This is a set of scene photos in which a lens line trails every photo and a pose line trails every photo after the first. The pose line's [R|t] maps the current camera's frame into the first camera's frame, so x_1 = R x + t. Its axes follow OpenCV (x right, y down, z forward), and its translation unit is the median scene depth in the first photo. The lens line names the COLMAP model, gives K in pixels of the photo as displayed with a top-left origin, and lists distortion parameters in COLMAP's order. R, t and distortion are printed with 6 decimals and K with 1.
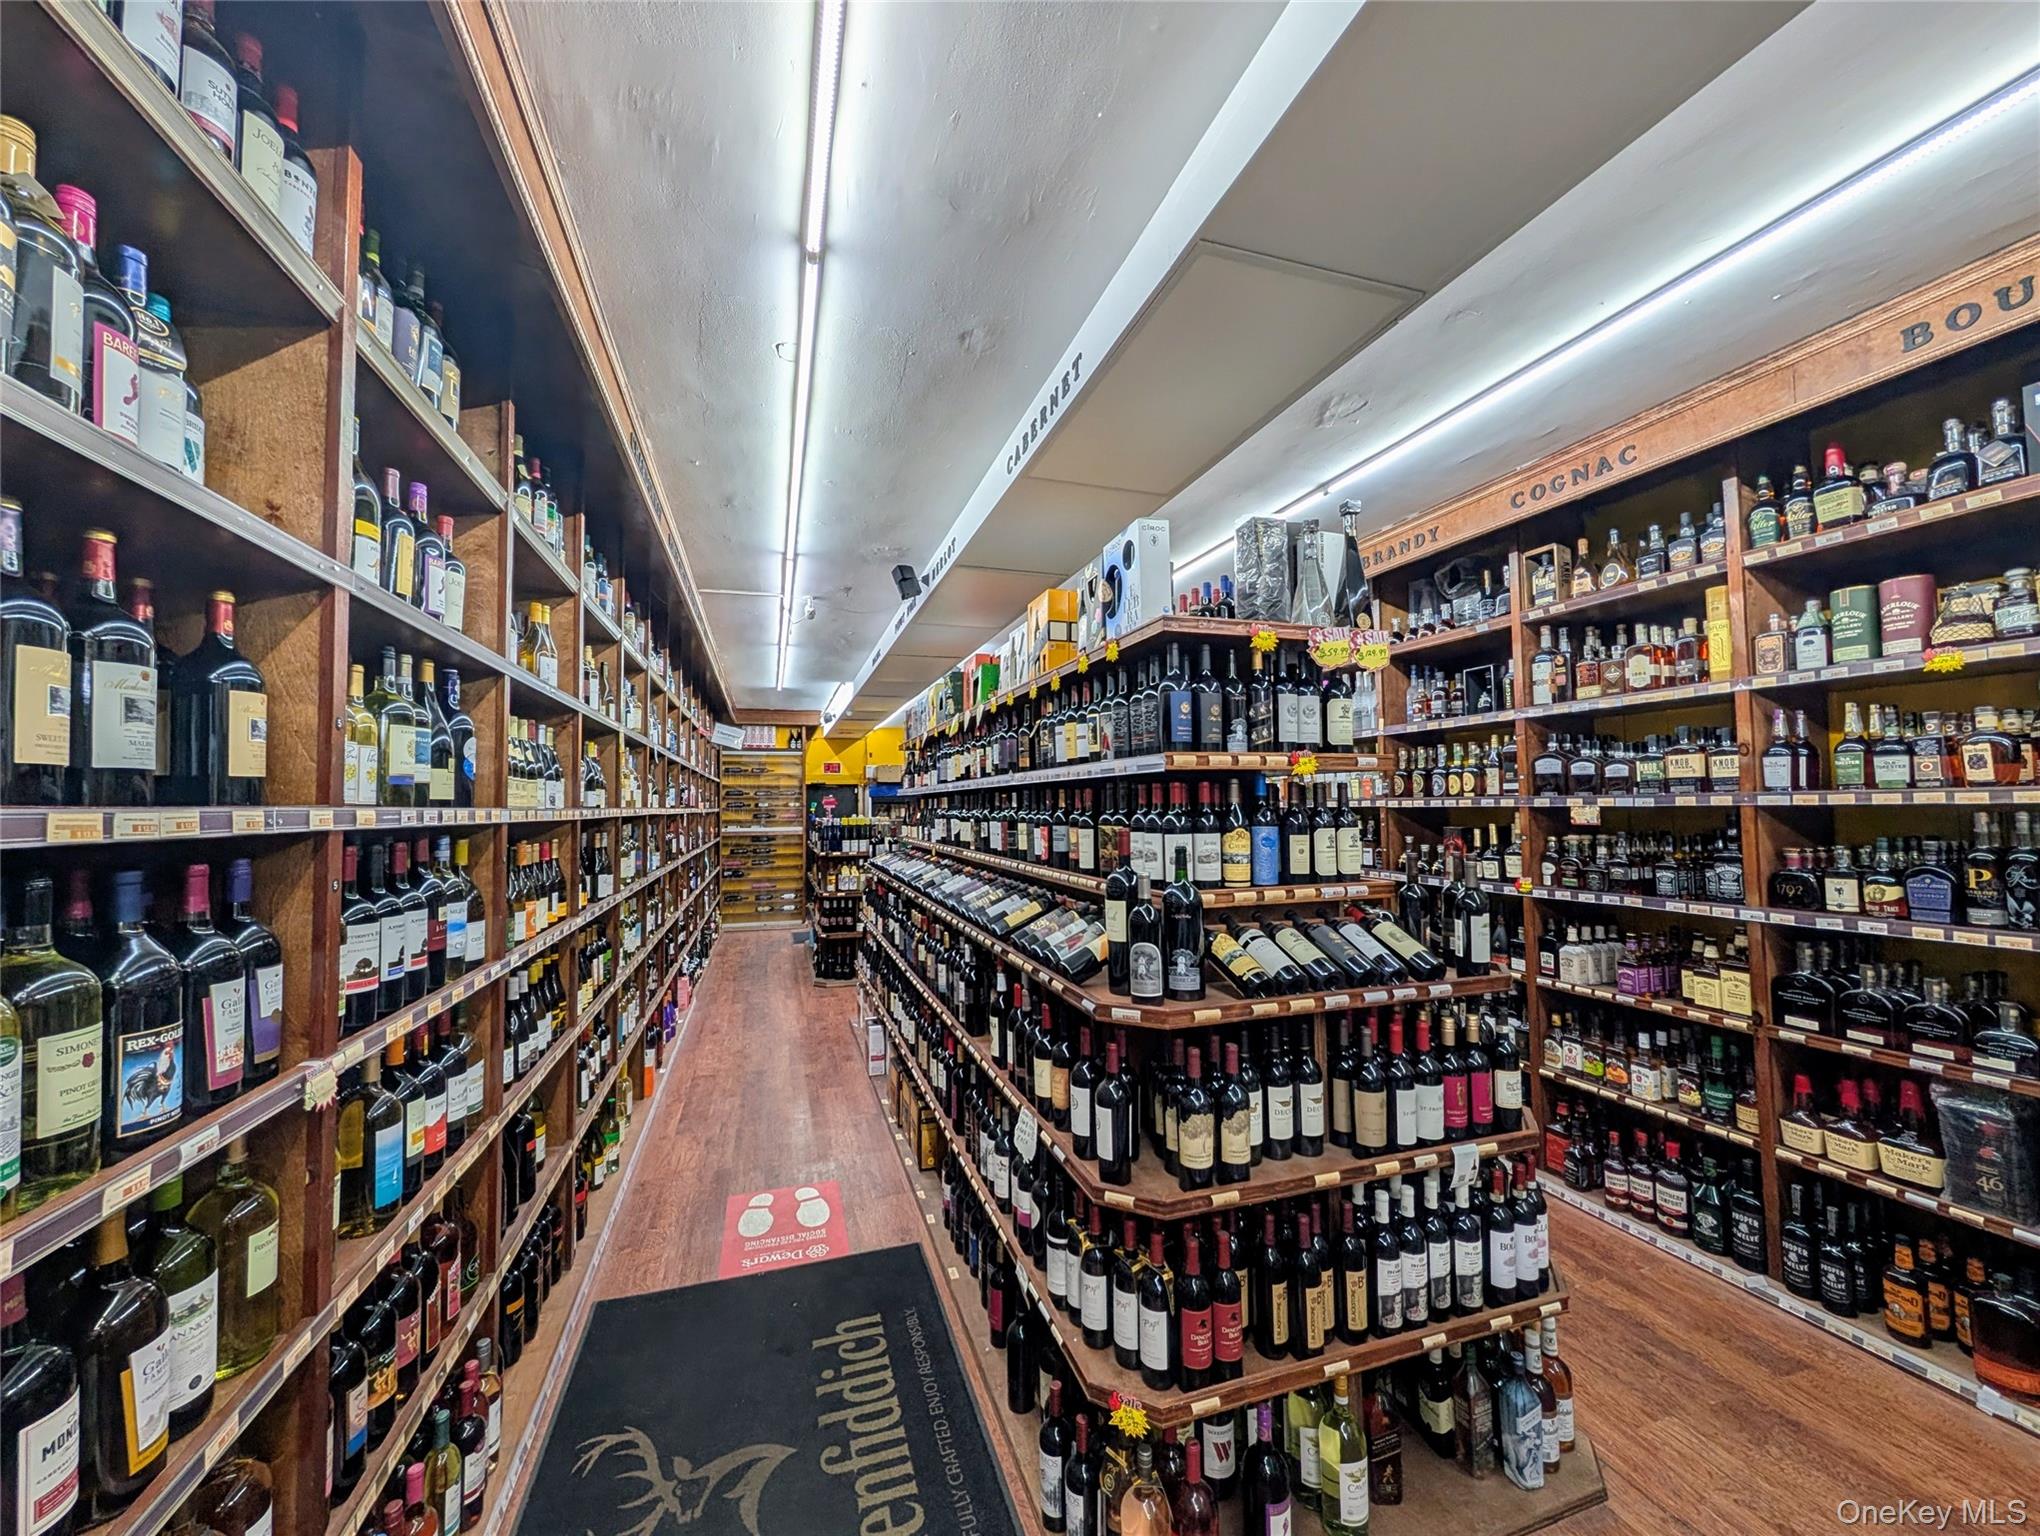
lens RADIAL K [[768.7, 0, 1017.3], [0, 768.7, 774.8], [0, 0, 1]] dist [-0.000789, 0.000503]
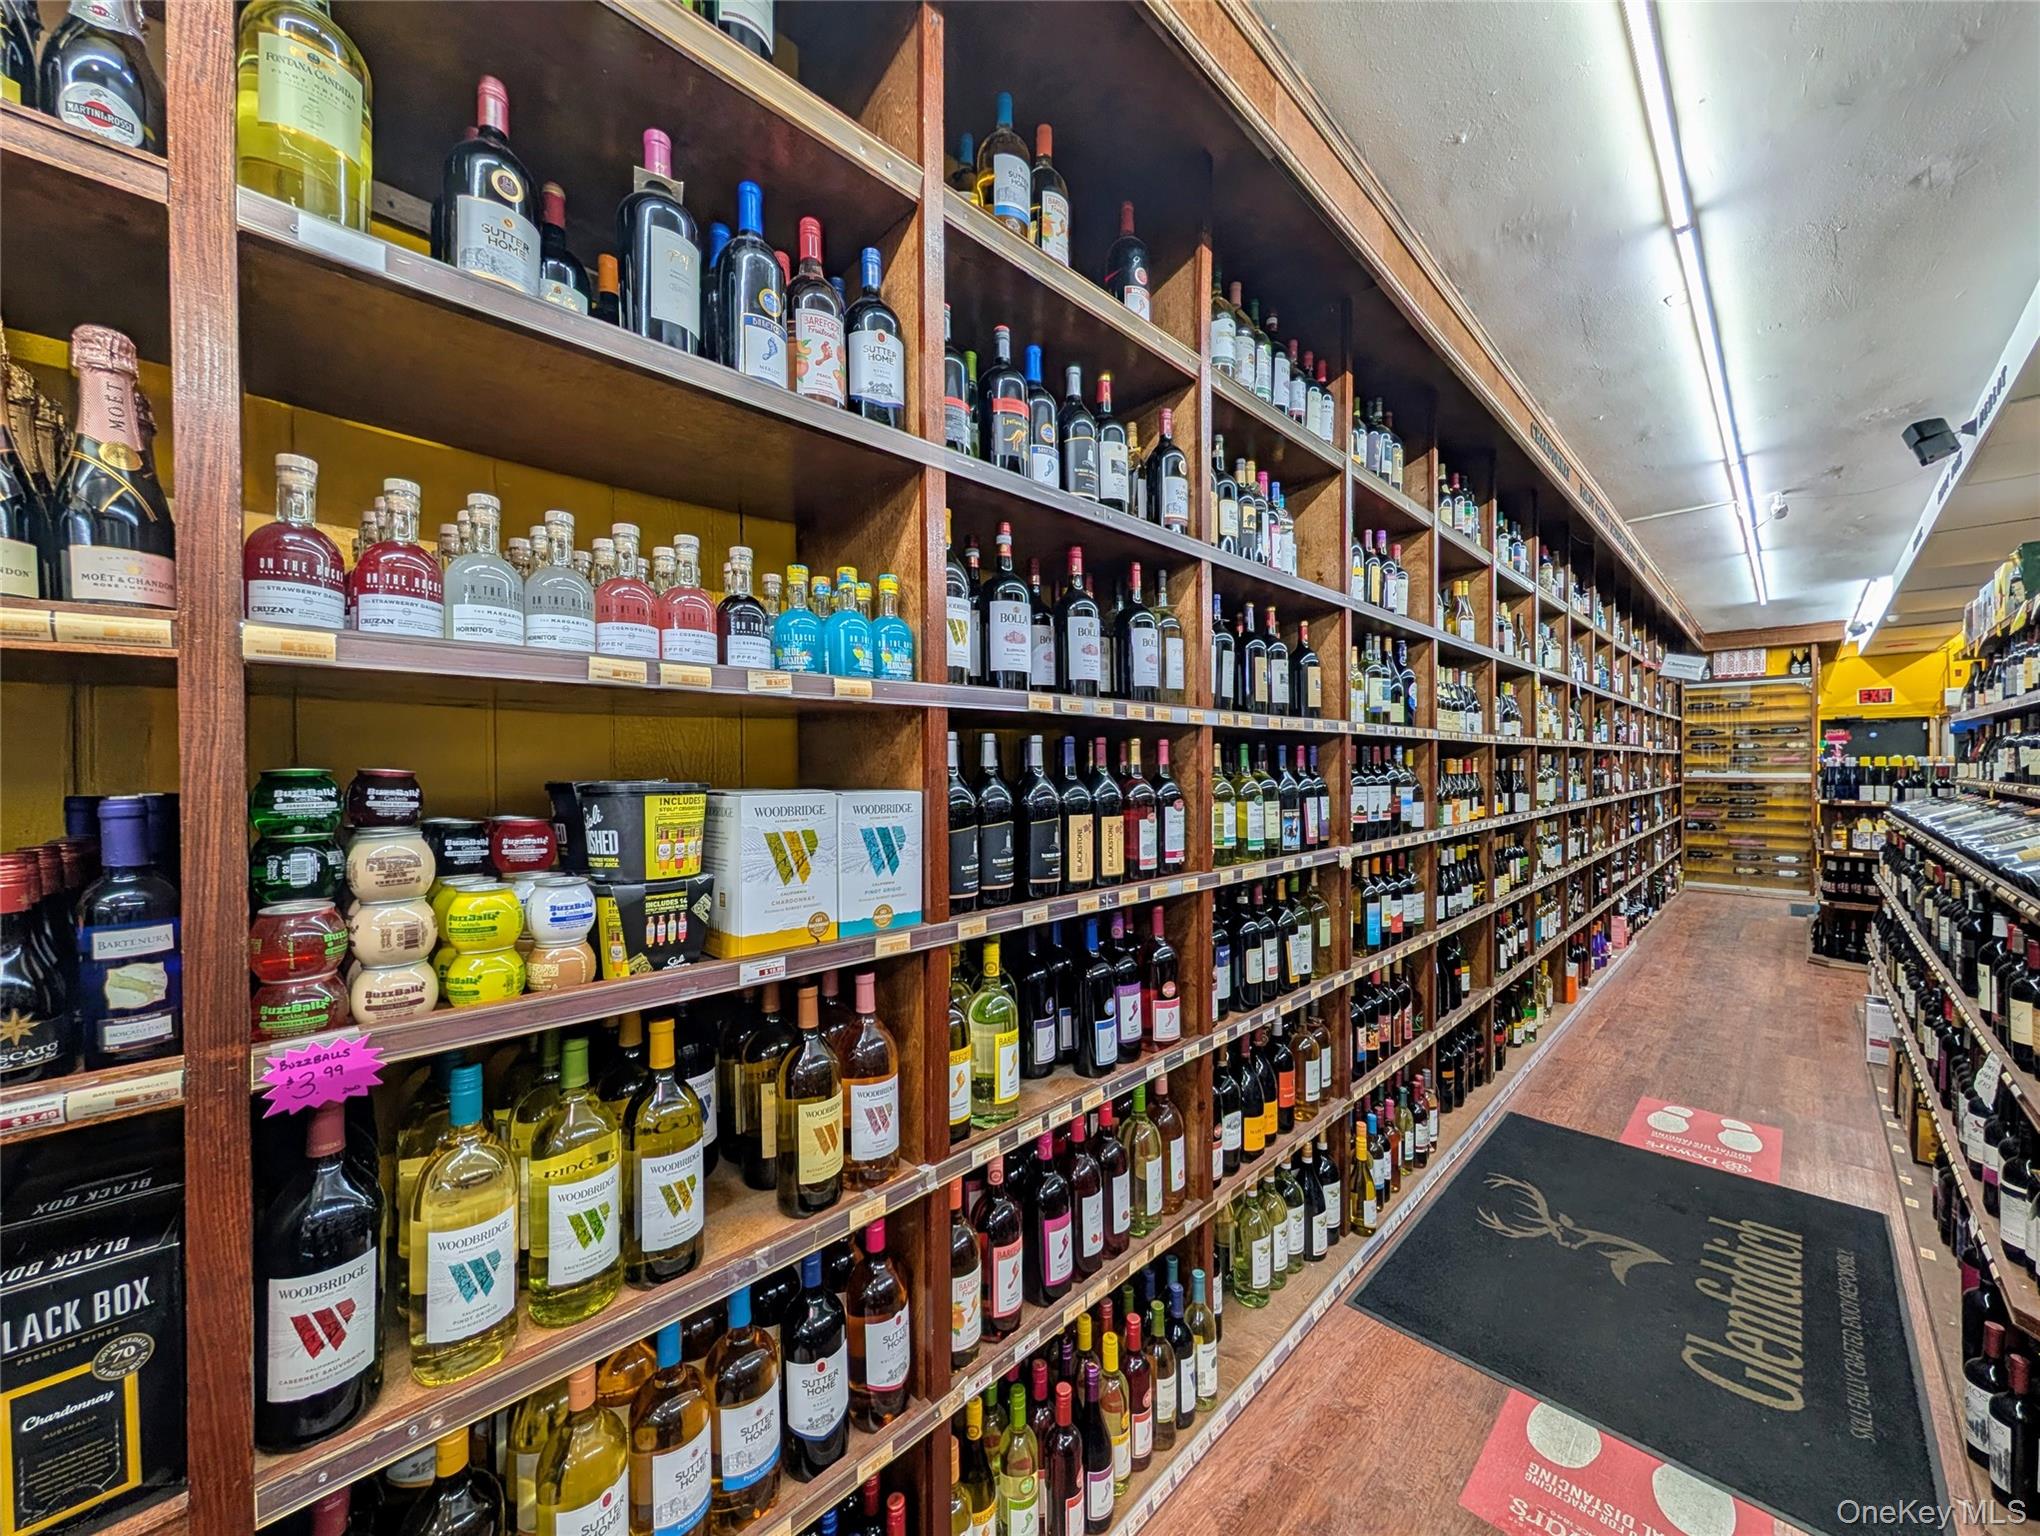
lens RADIAL K [[768.7, 0, 1019.6], [0, 768.7, 776.5], [0, 0, 1]] dist [-0.000789, 0.000503]
pose [[0.451864, 0.021310, -0.891832, 0.252934], [0.037148, 0.998398, 0.042679, 0.035167], [0.891313, -0.052415, 0.450348, -0.331979]]
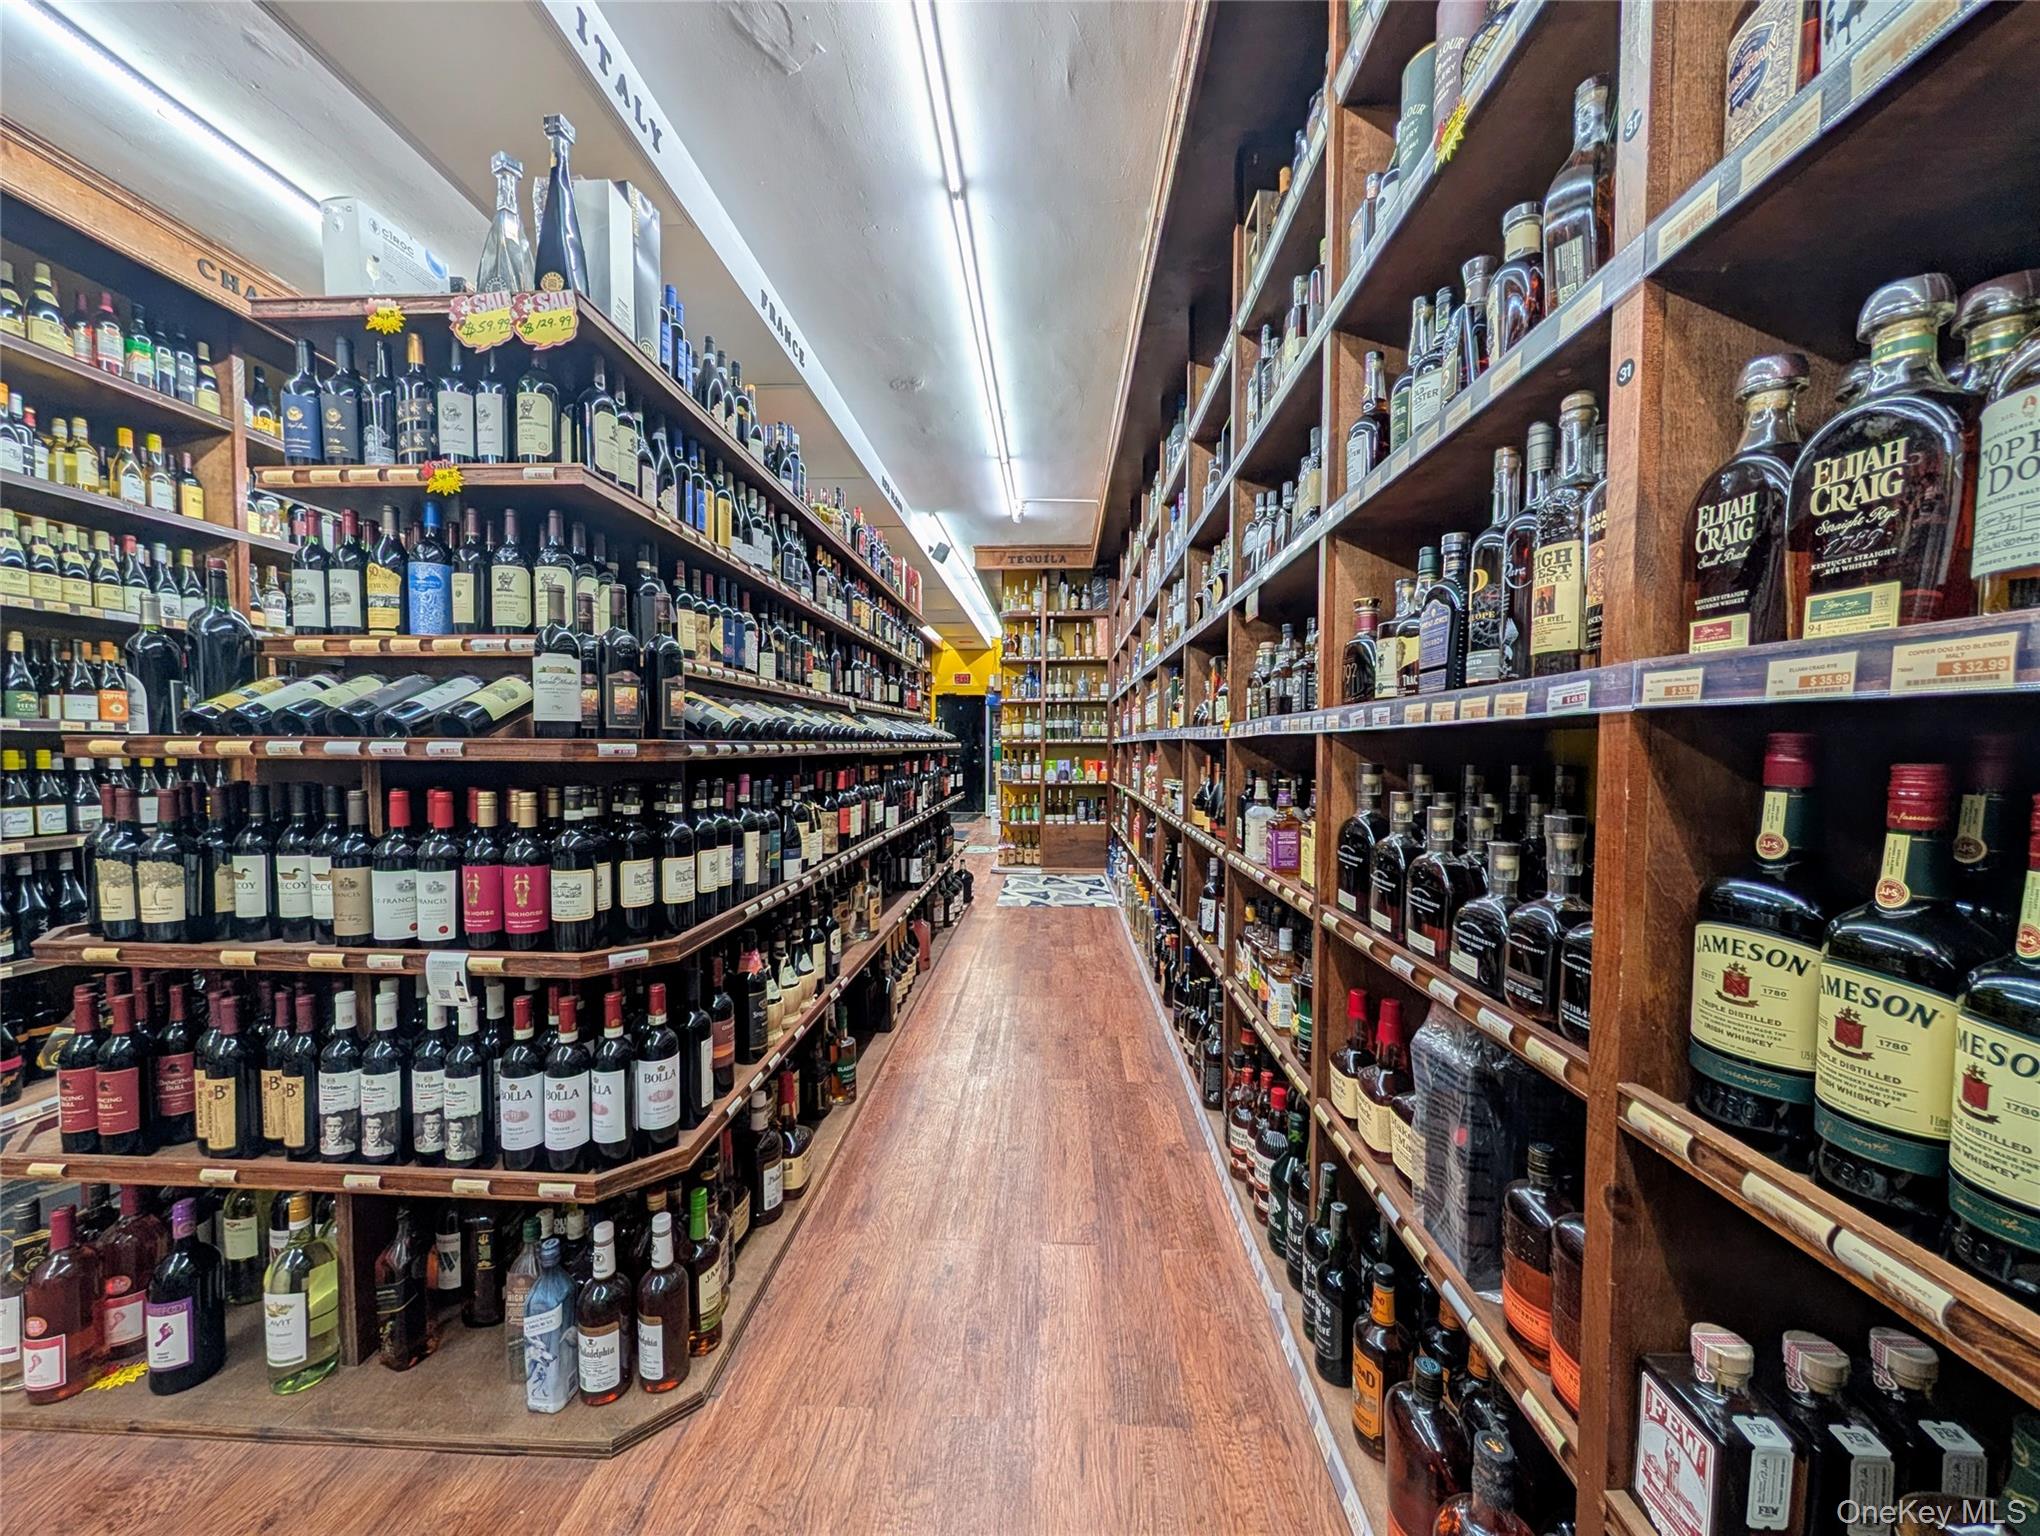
lens RADIAL K [[768.7, 0, 1014.4], [0, 768.7, 757.4], [0, 0, 1]] dist [-0.000789, 0.000503]
pose [[0.935019, 0.026620, -0.353596, 1.046099], [-0.006065, 0.998233, 0.059113, 0.194082], [0.354545, -0.053128, 0.933528, 0.401449]]
